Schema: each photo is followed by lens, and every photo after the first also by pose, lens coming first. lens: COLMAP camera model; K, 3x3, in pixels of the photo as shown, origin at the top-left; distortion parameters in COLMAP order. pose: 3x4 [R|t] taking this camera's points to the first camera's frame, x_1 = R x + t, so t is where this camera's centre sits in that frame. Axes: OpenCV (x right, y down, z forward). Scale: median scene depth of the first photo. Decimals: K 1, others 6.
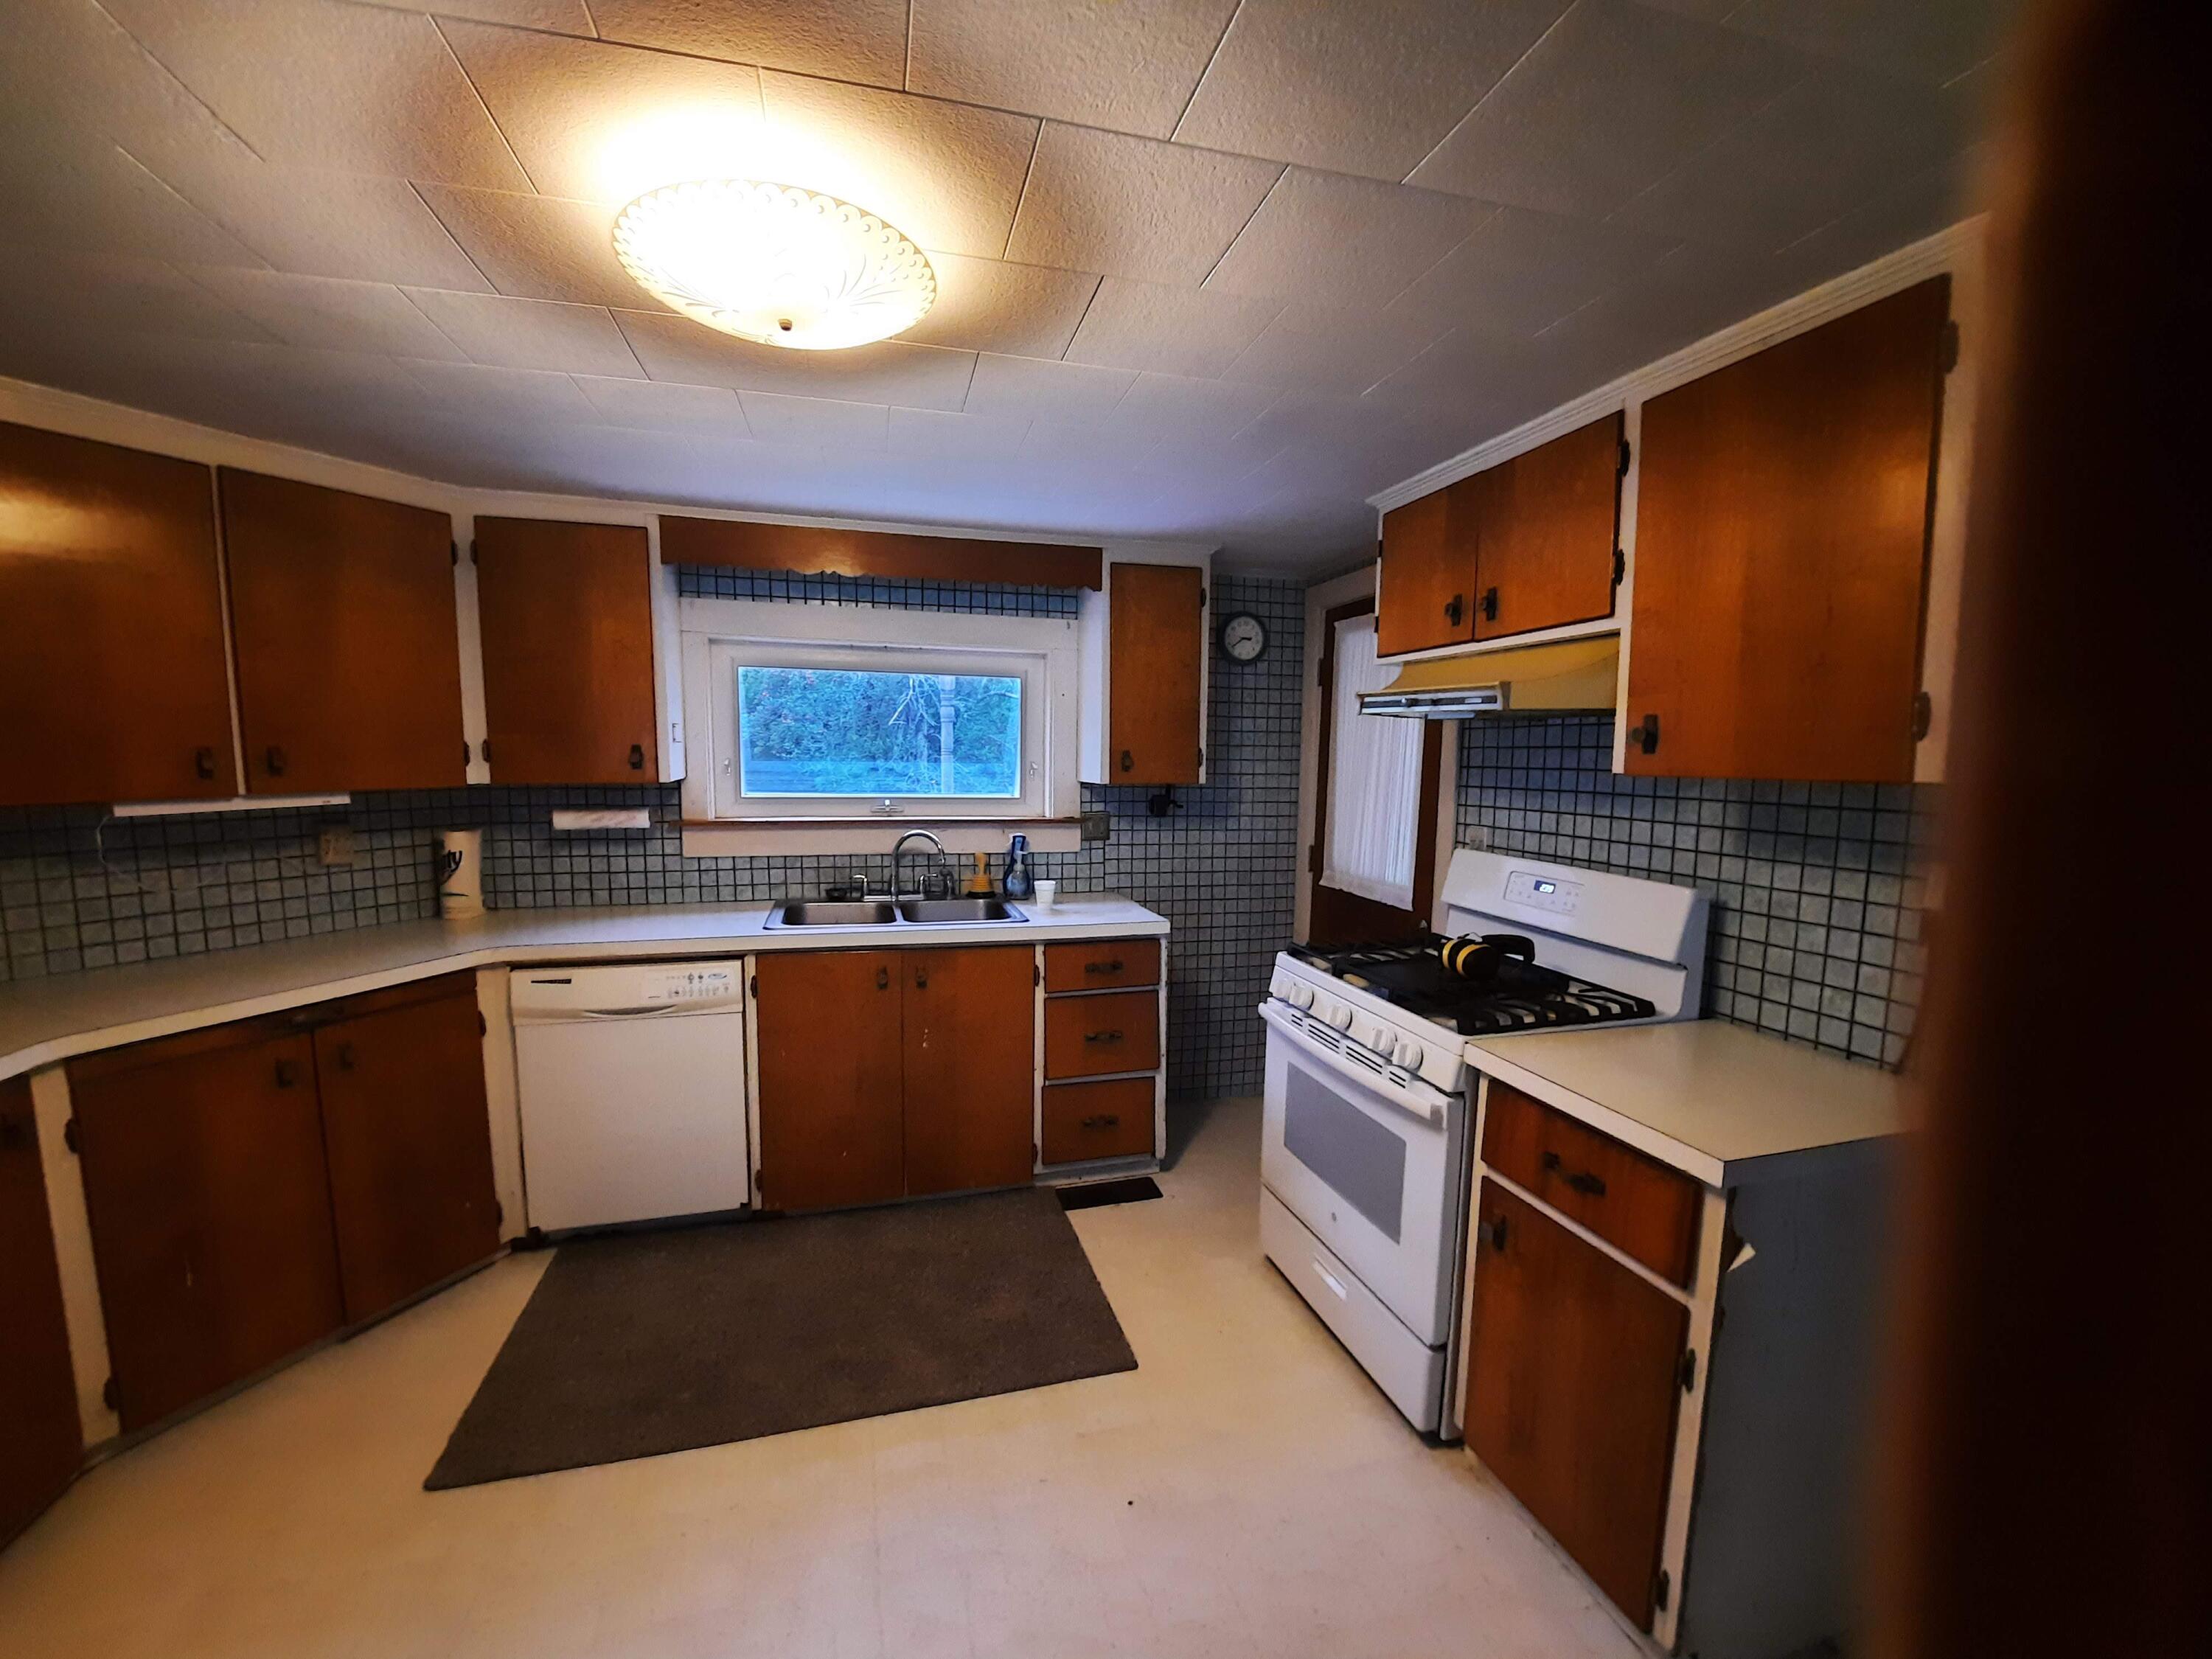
lens RADIAL K [[877.0, 0, 1106.0], [0, 877.0, 829.5], [0, 0, 1]] dist [-0.000681, -0.000053]
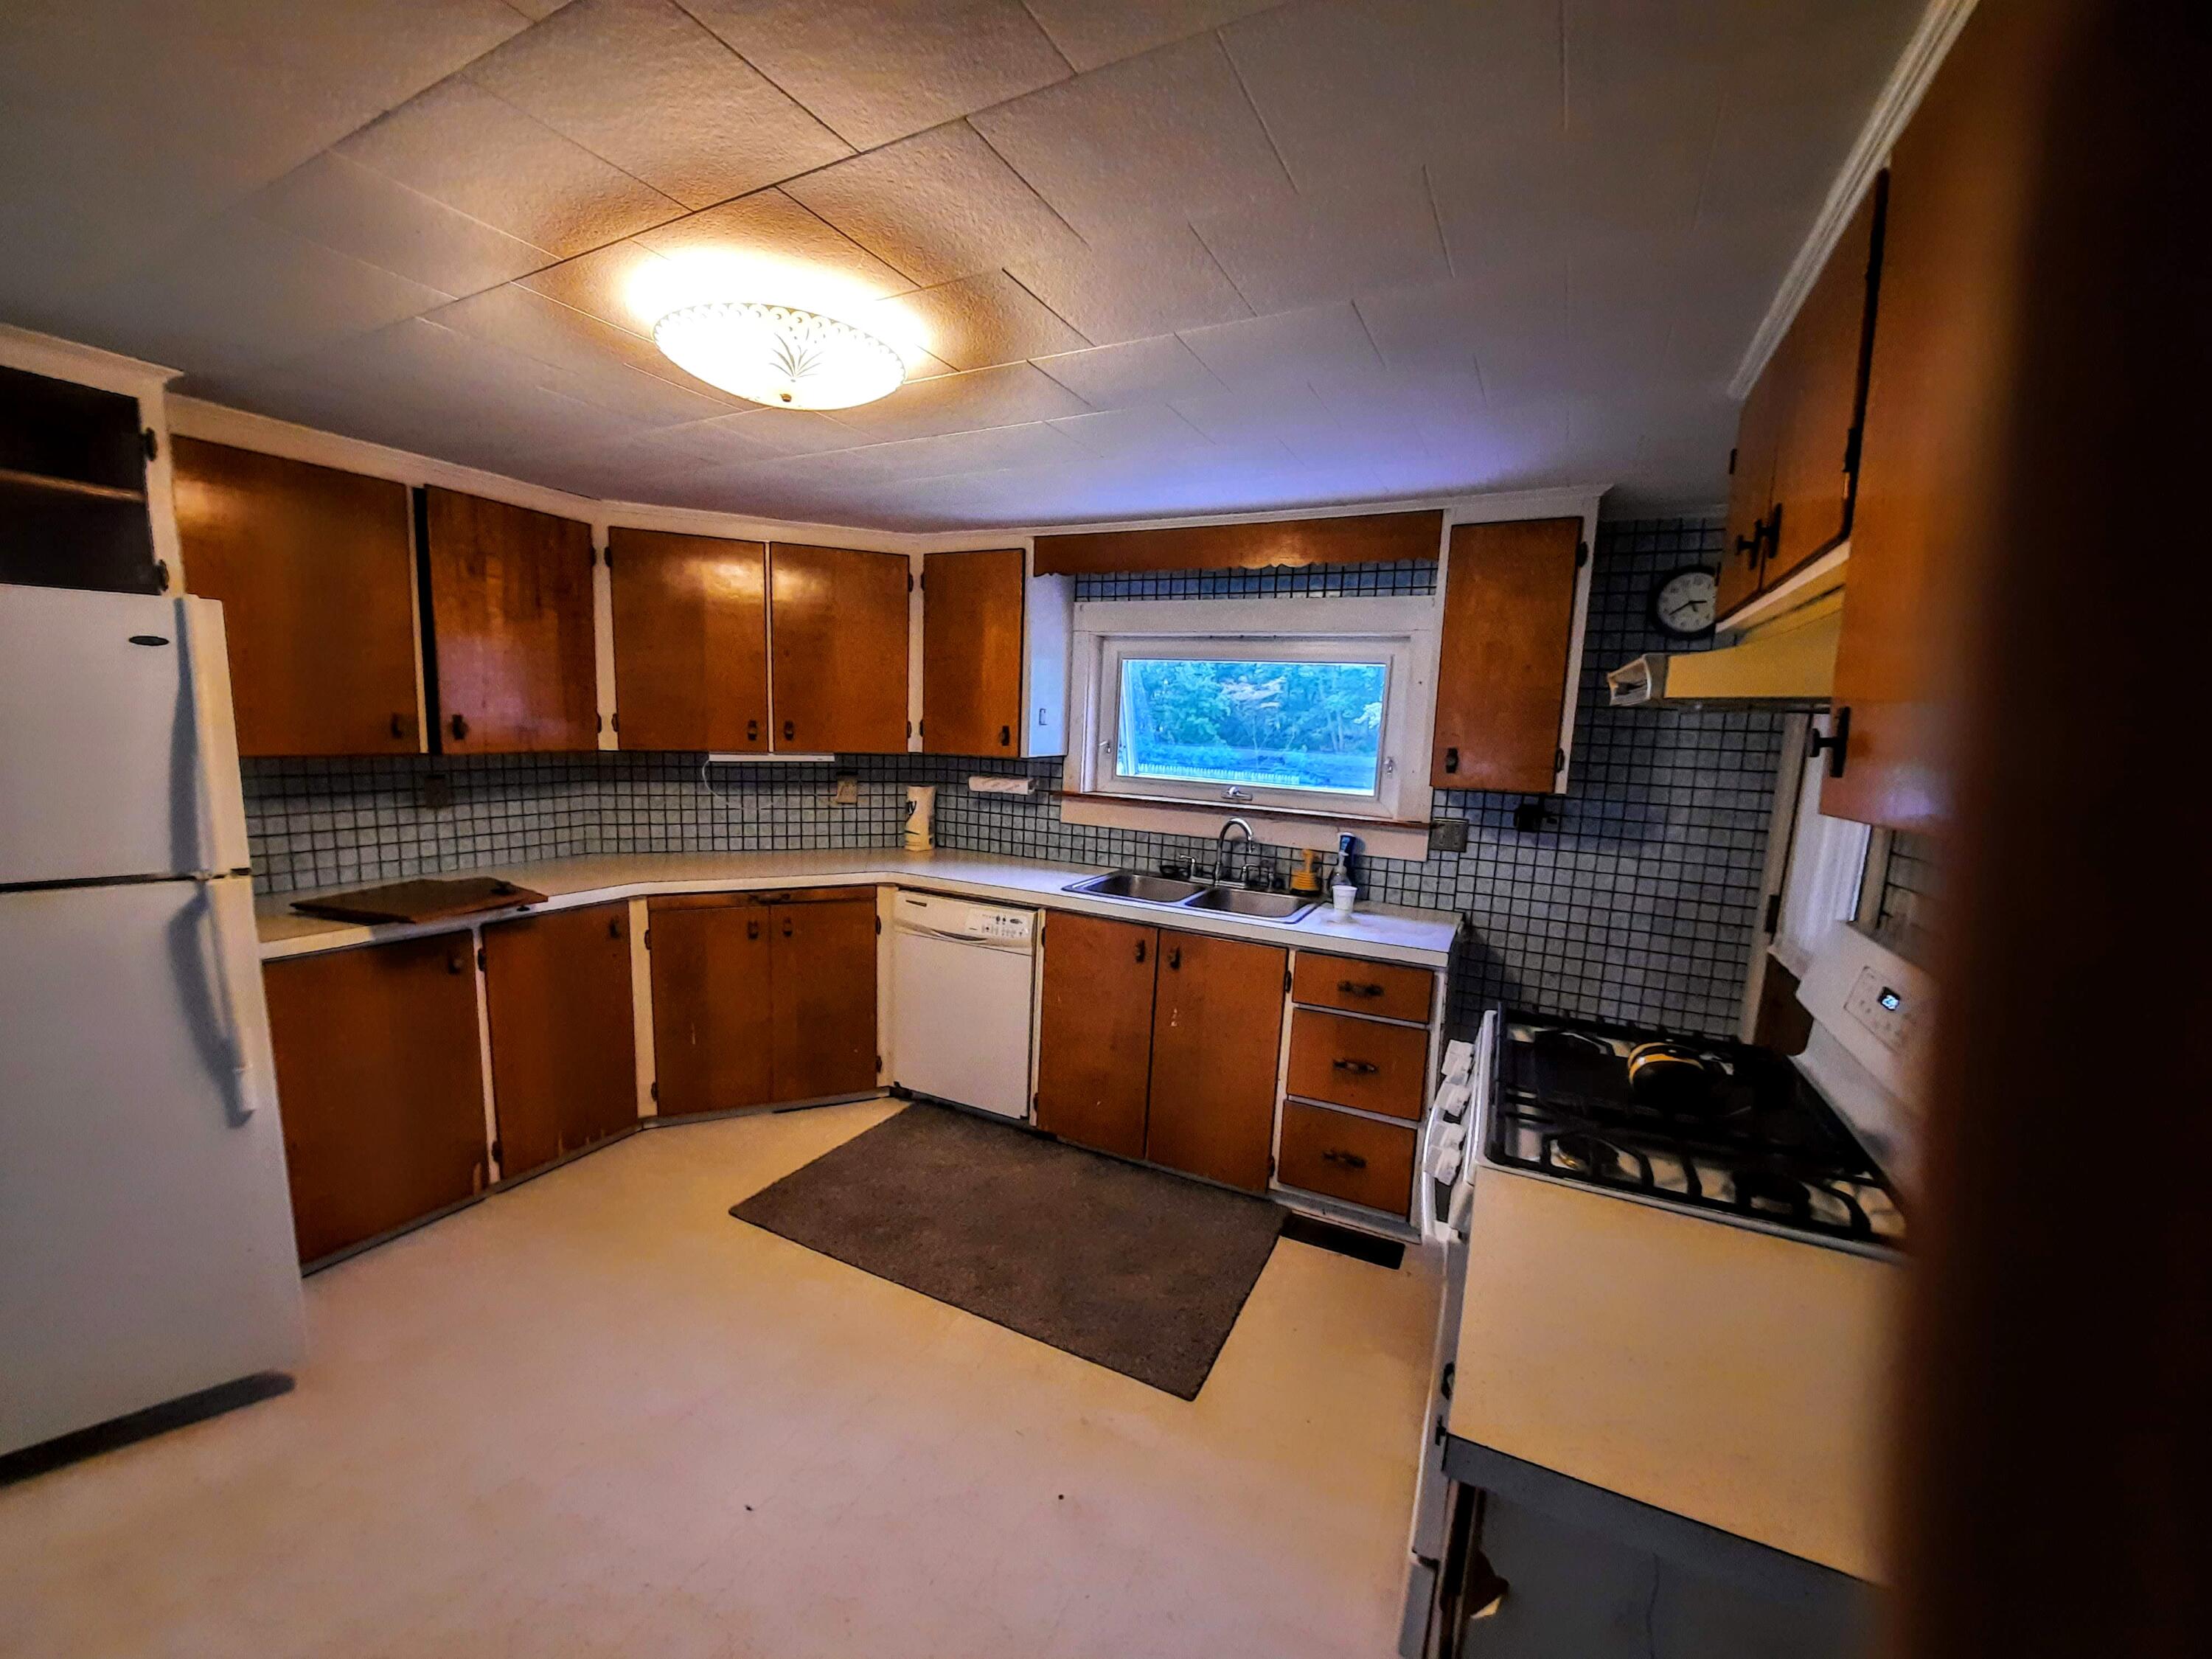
lens RADIAL K [[882.5, 0, 1106.0], [0, 882.5, 829.5], [0, 0, 1]] dist [0.008090, 0.000115]
pose [[0.746056, 0.100180, -0.658305, 0.378308], [-0.093461, 0.994586, 0.045435, -0.020566], [0.659292, 0.027629, 0.751379, 0.153356]]
